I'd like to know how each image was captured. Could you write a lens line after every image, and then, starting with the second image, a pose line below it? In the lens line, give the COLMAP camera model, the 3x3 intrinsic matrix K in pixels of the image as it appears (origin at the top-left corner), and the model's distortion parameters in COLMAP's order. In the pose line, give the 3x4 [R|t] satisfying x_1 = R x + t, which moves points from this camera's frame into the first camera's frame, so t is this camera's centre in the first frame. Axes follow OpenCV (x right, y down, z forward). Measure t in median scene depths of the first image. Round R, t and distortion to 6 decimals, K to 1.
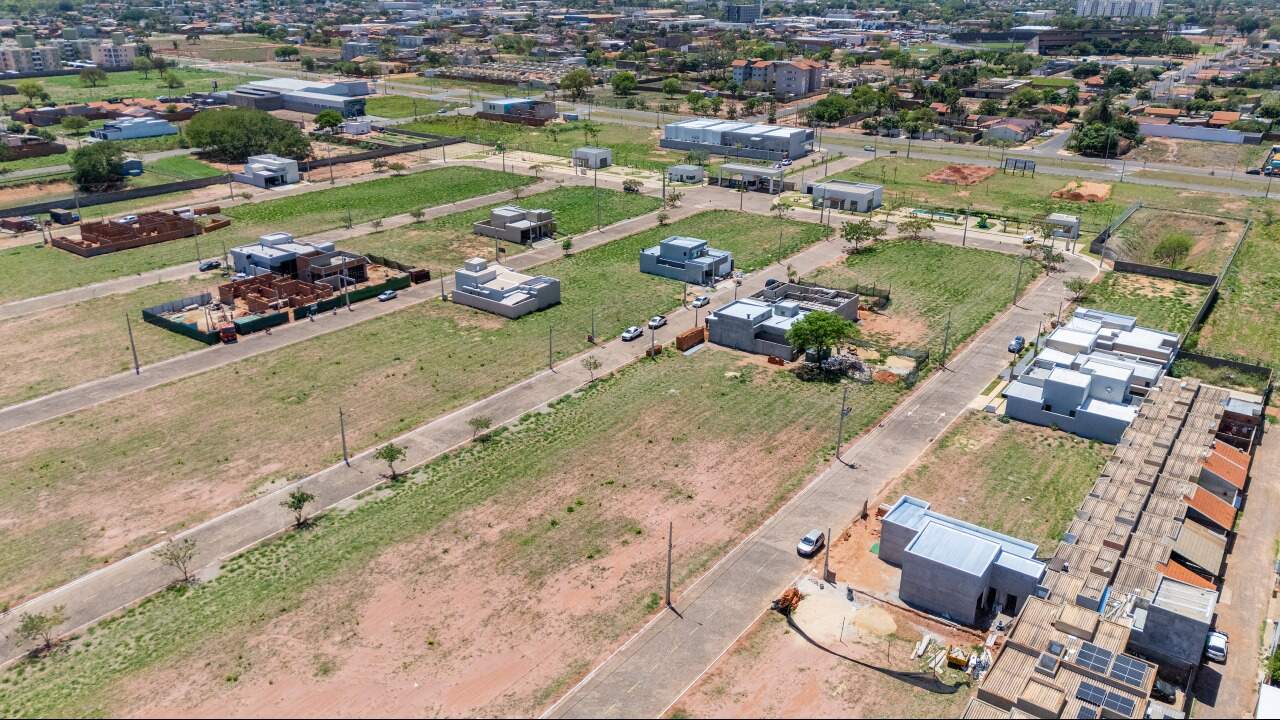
lens RADIAL K [[936.6, 0, 637.9], [0, 936.6, 359.2], [0, 0, 1]] dist [0.079020, -0.074751]
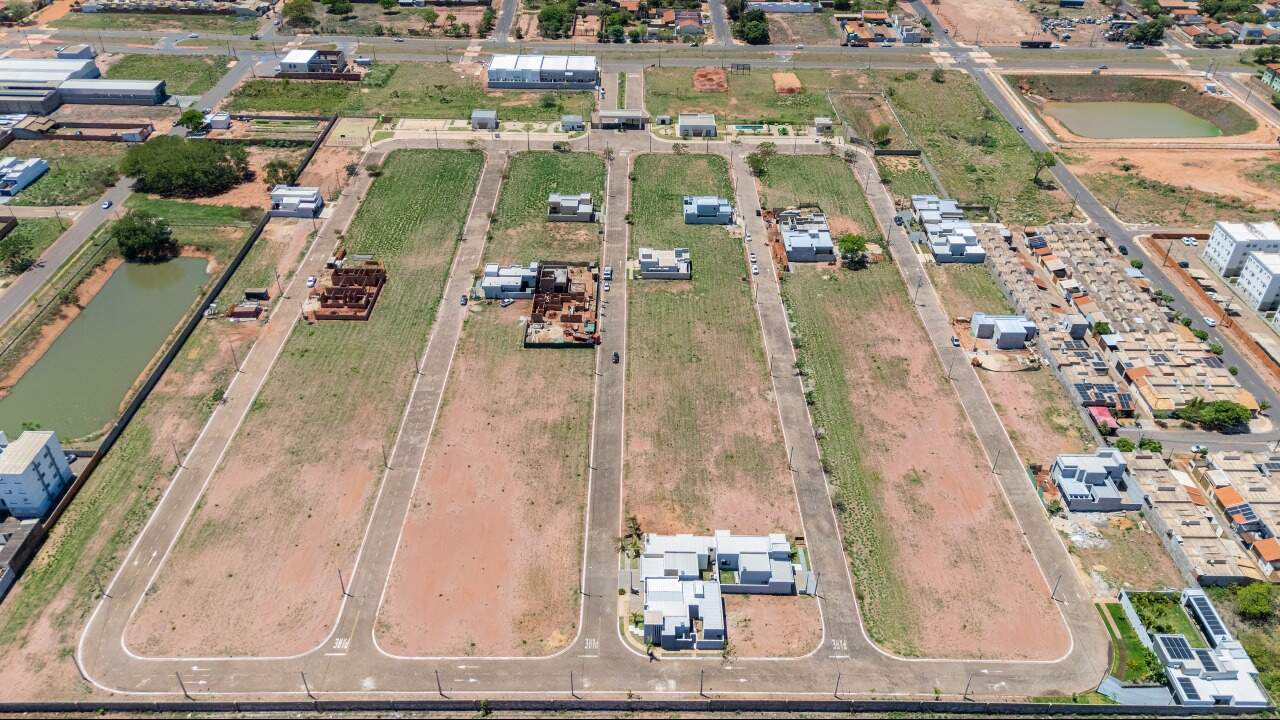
lens RADIAL K [[936.6, 0, 637.9], [0, 936.6, 359.2], [0, 0, 1]] dist [0.079020, -0.074751]
pose [[0.809202, -0.341925, 0.477785, -1.016755], [0.215201, 0.929188, 0.300495, -0.417085], [-0.546699, -0.140342, 0.825484, -0.406327]]
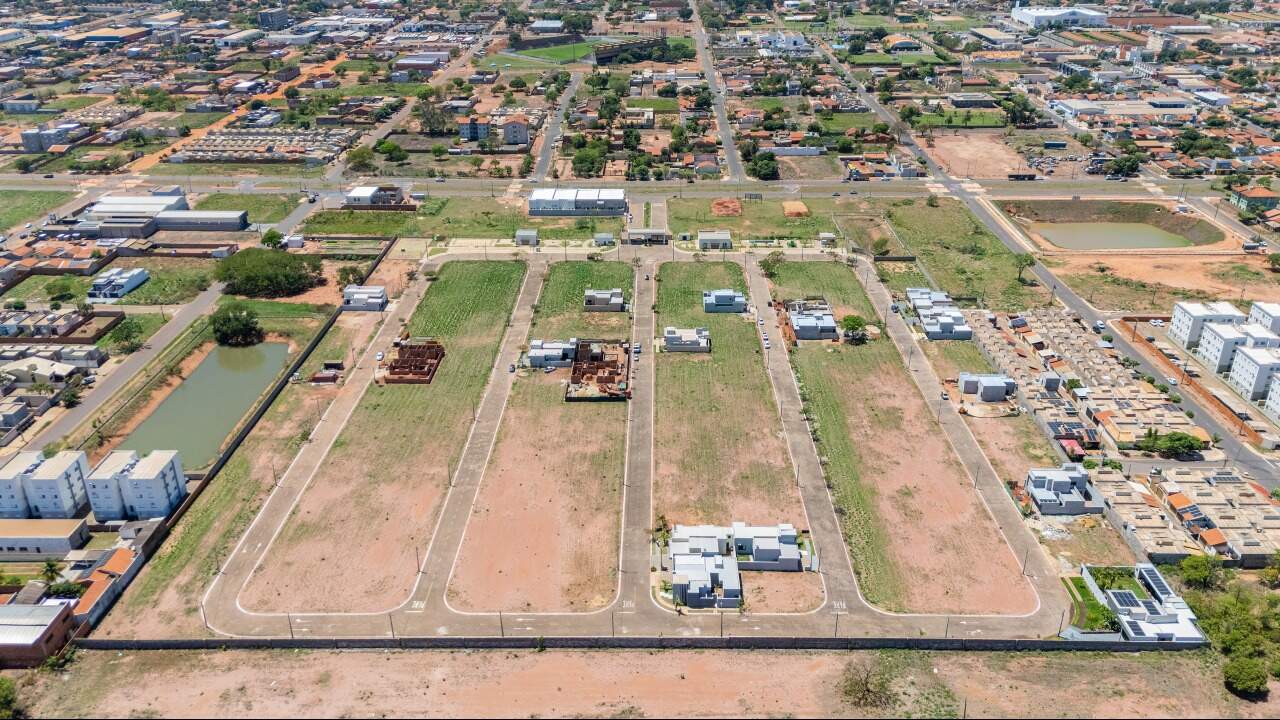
lens RADIAL K [[973.0, 0, 637.1], [0, 973.0, 360.5], [0, 0, 1]] dist [0.084626, -0.088210]
pose [[0.819863, -0.256896, 0.511693, -1.221554], [0.226347, 0.966316, 0.122474, -0.289764], [-0.525921, 0.015408, 0.850394, -0.648981]]
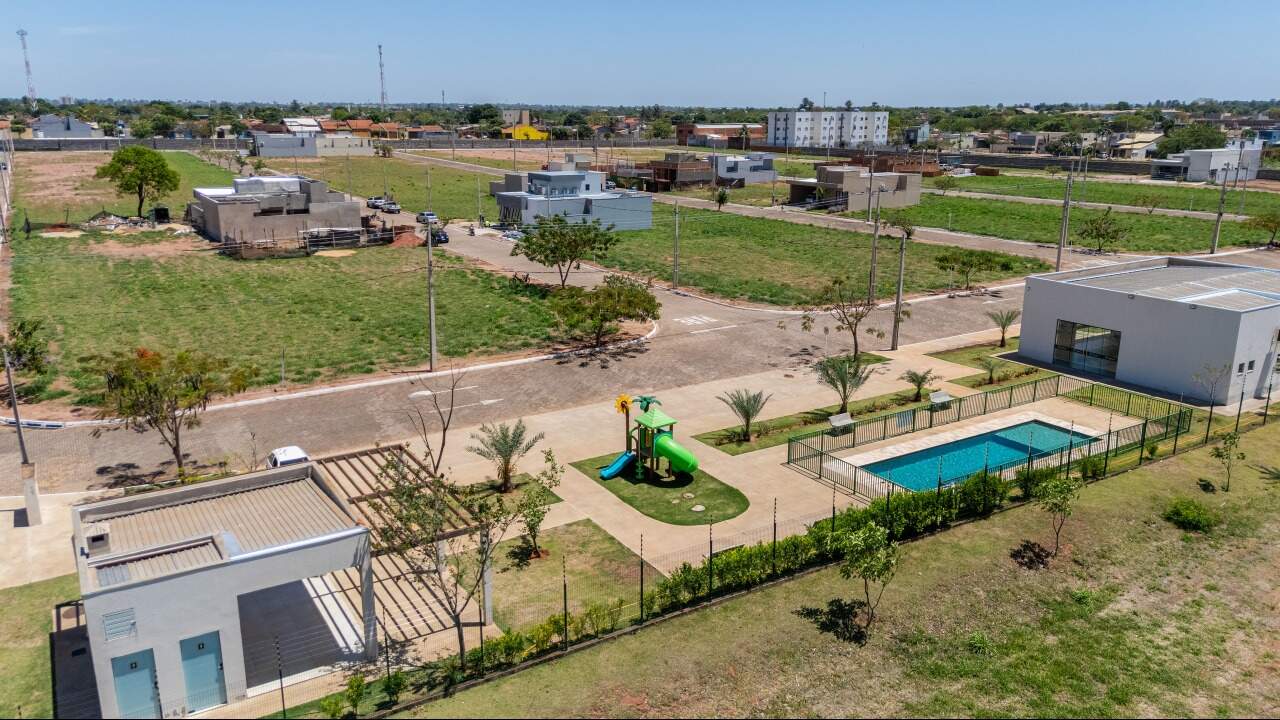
lens RADIAL K [[936.6, 0, 637.9], [0, 936.6, 359.2], [0, 0, 1]] dist [0.079020, -0.074751]
pose [[-0.374693, 0.230124, -0.898136, 0.647459], [-0.352784, 0.860453, 0.367647, -0.277715], [0.857408, 0.454603, -0.241222, 1.301492]]
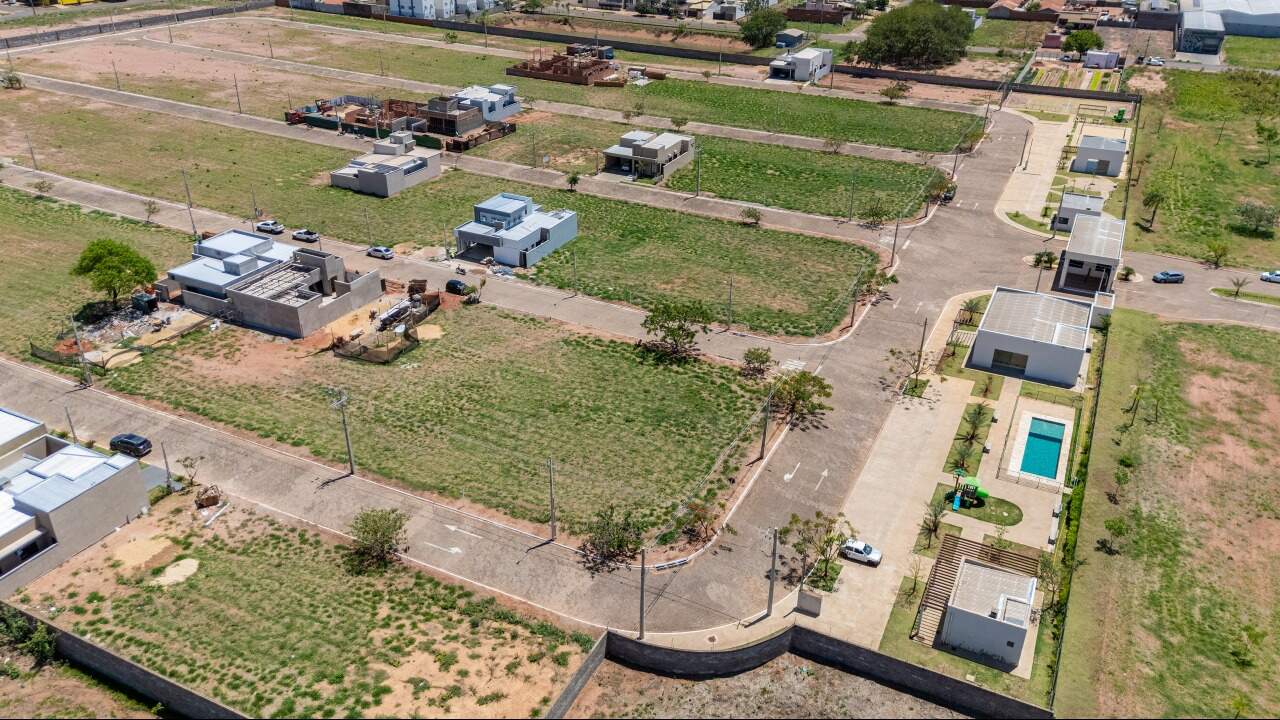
lens RADIAL K [[951.7, 0, 643.0], [0, 951.7, 363.9], [0, 0, 1]] dist [0.086719, -0.080600]
pose [[0.174550, 0.466059, -0.867365, 0.841365], [-0.383465, 0.843517, 0.376076, -0.366408], [0.906910, 0.266960, 0.325953, 0.920260]]
